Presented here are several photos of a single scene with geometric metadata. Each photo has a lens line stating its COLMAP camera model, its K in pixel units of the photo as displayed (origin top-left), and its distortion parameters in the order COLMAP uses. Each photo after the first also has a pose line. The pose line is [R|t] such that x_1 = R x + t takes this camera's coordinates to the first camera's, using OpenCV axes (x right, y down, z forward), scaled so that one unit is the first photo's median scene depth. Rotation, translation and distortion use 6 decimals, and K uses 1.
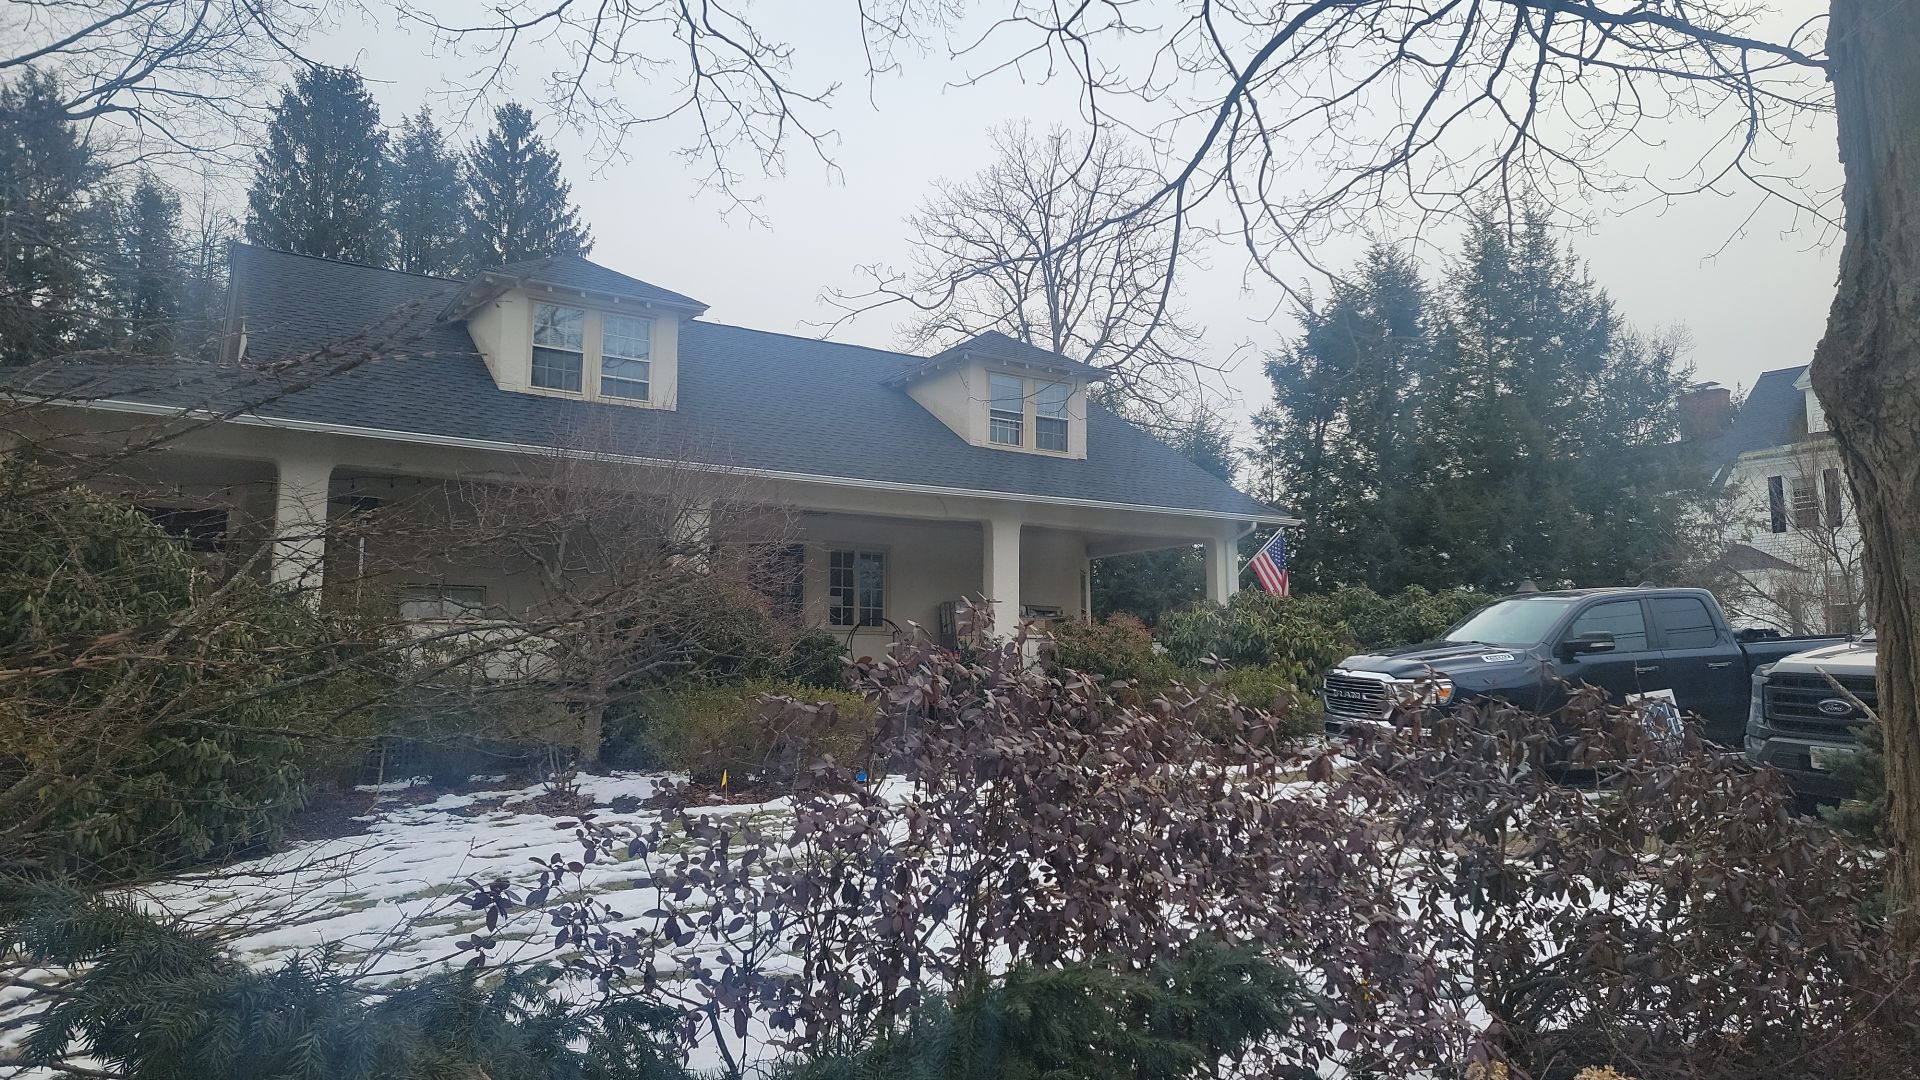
lens RADIAL K [[1328.4, 0, 976.3], [0, 1328.4, 529.3], [0, 0, 1]] dist [0.090953, -0.078779]
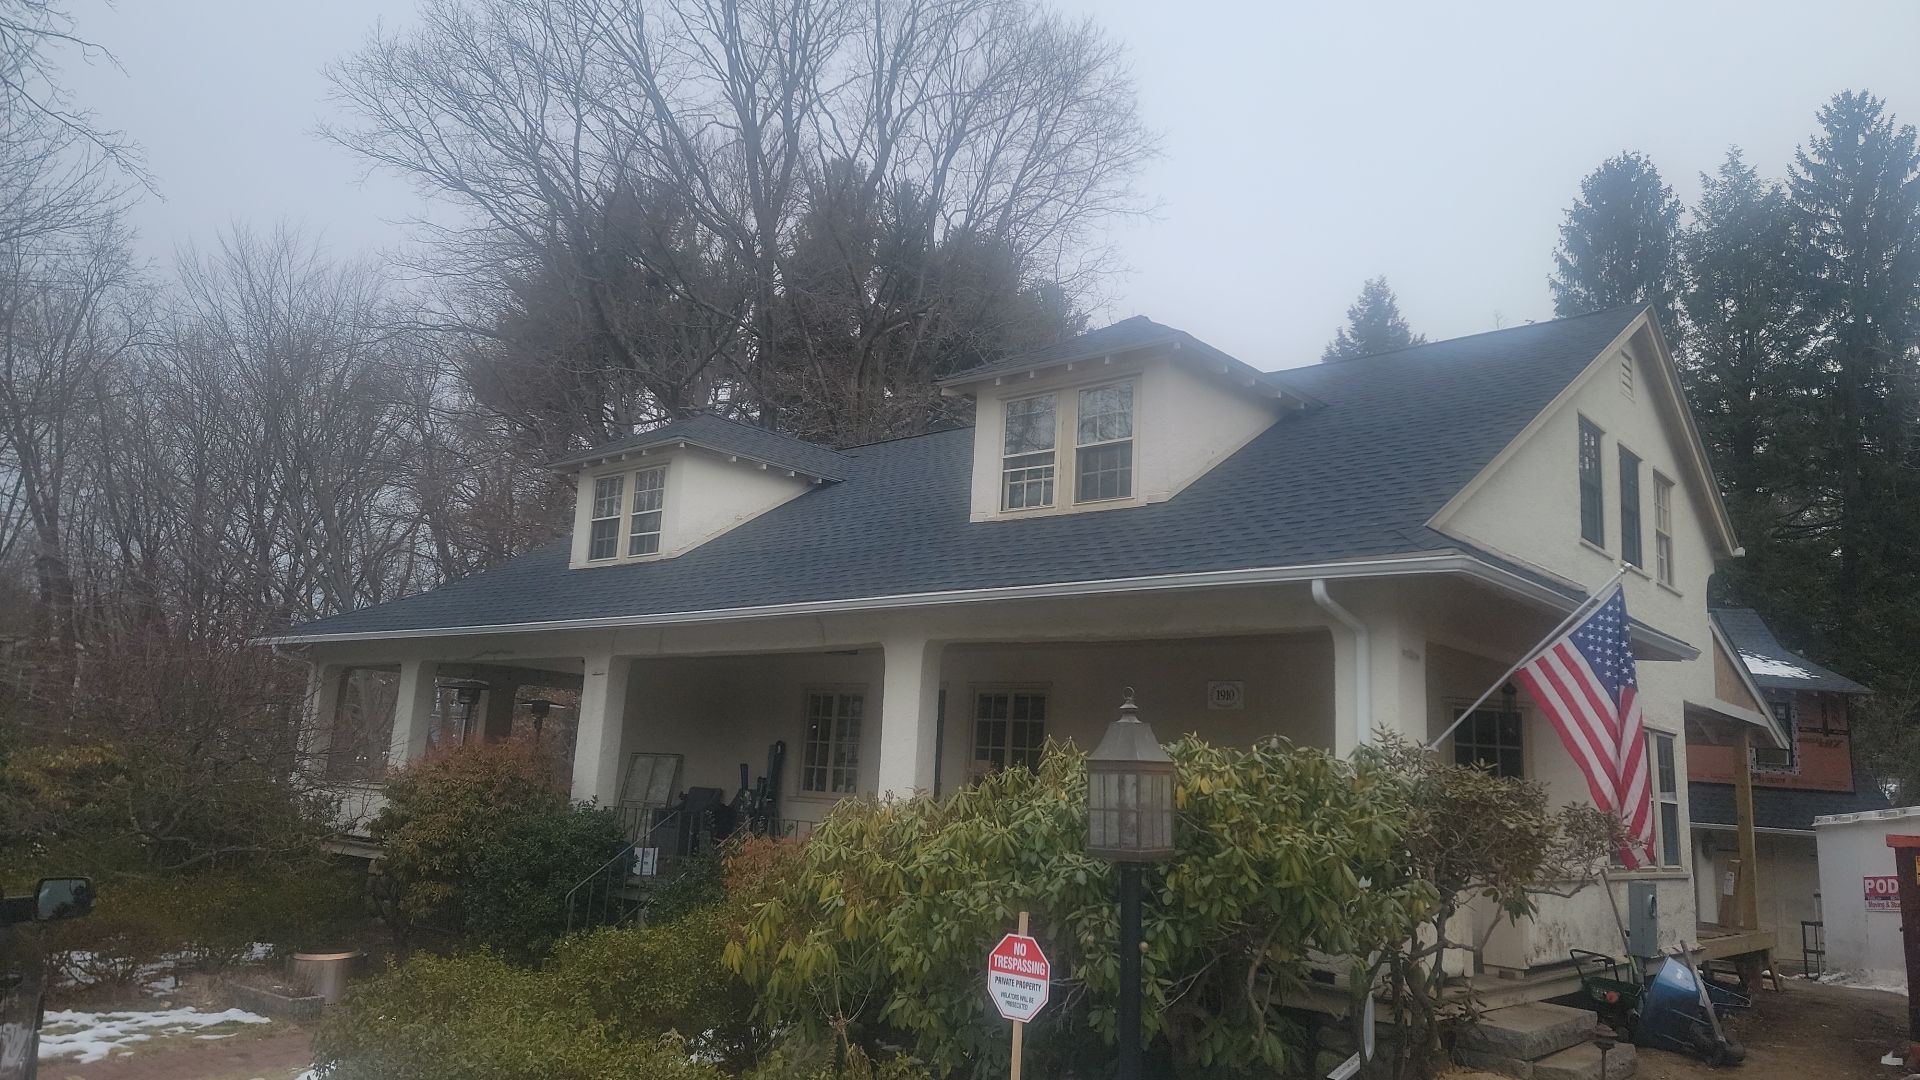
lens RADIAL K [[1328.4, 0, 958.3], [0, 1328.4, 535.6], [0, 0, 1]] dist [0.090953, -0.078779]
pose [[0.269207, -0.158493, -0.949951, 1.163344], [0.065150, 0.987103, -0.146228, 0.069547], [0.960876, -0.022523, 0.276061, 1.587006]]
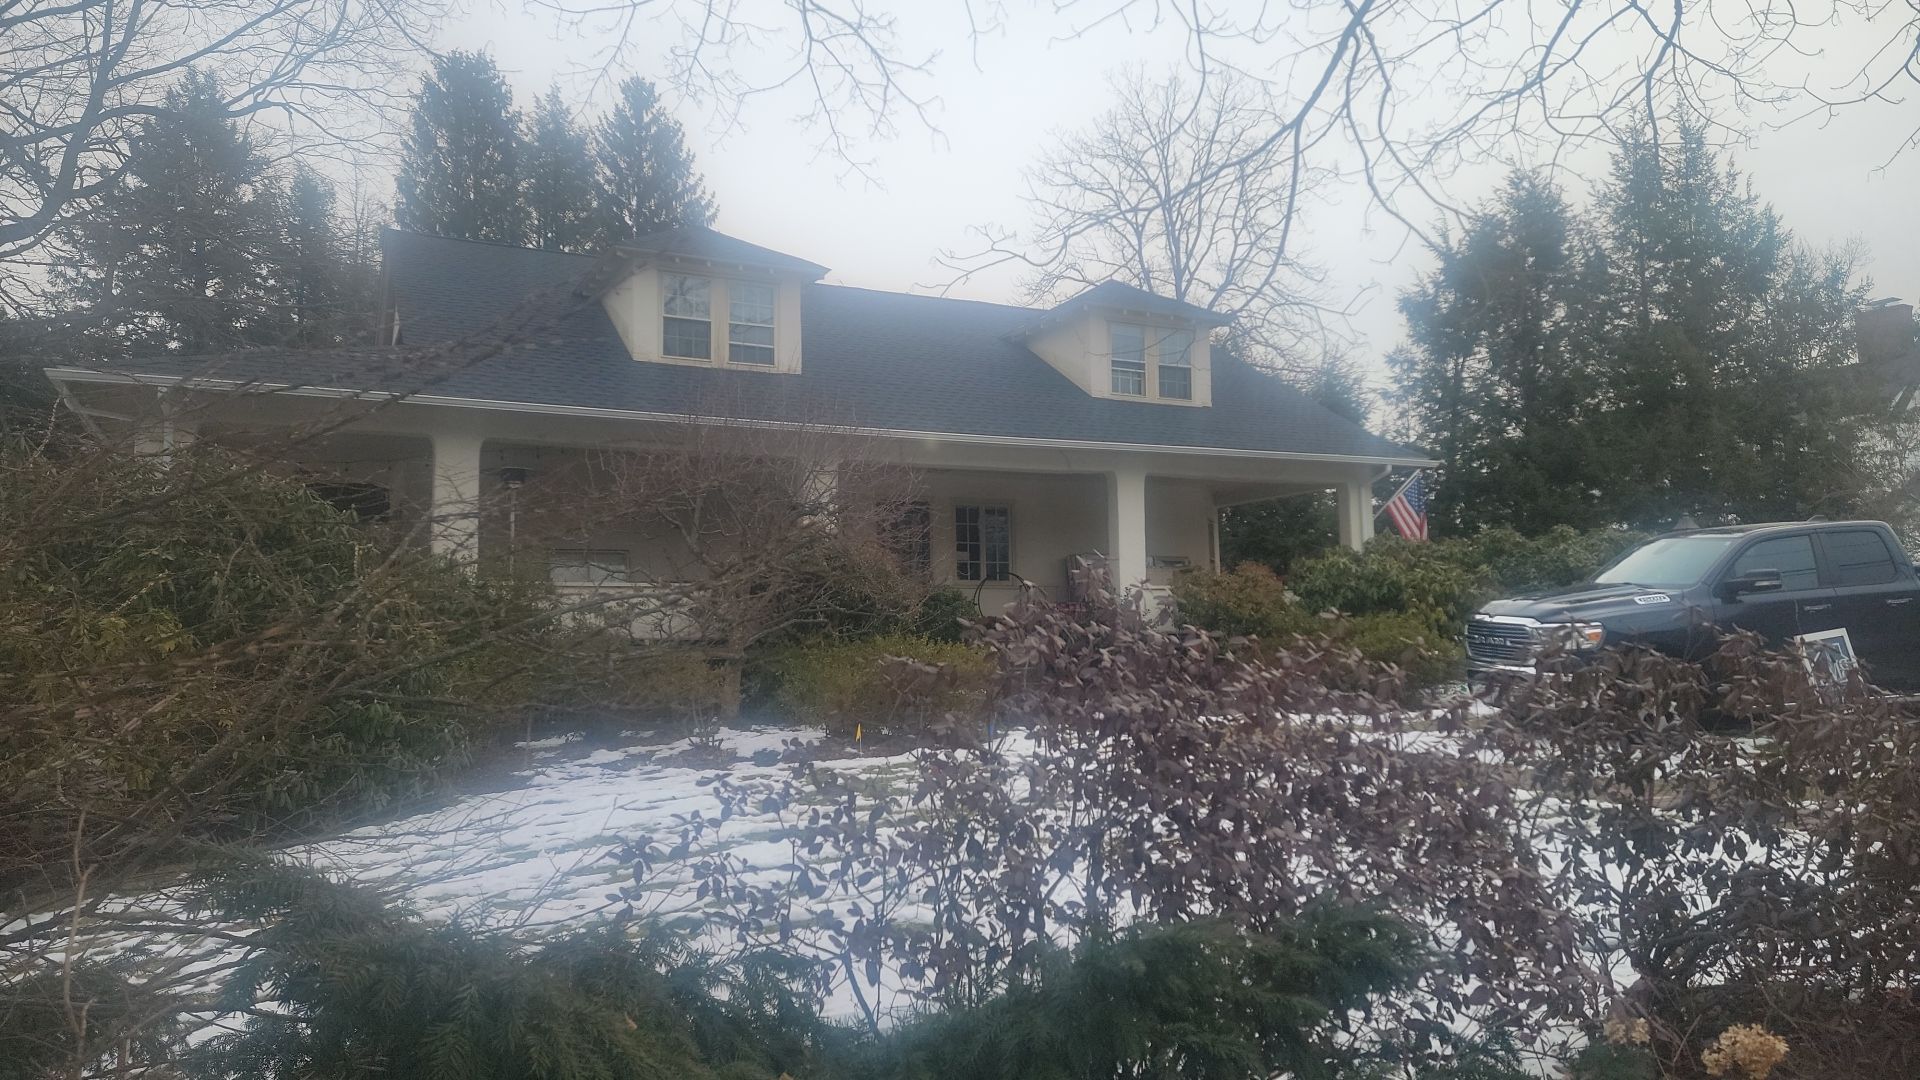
lens RADIAL K [[1328.4, 0, 972.7], [0, 1328.4, 524.9], [0, 0, 1]] dist [0.090953, -0.078779]
pose [[0.994794, -0.026211, -0.098475, 0.004457], [0.029432, 0.999073, 0.031403, -0.002996], [0.097561, -0.034138, 0.994644, -0.003825]]
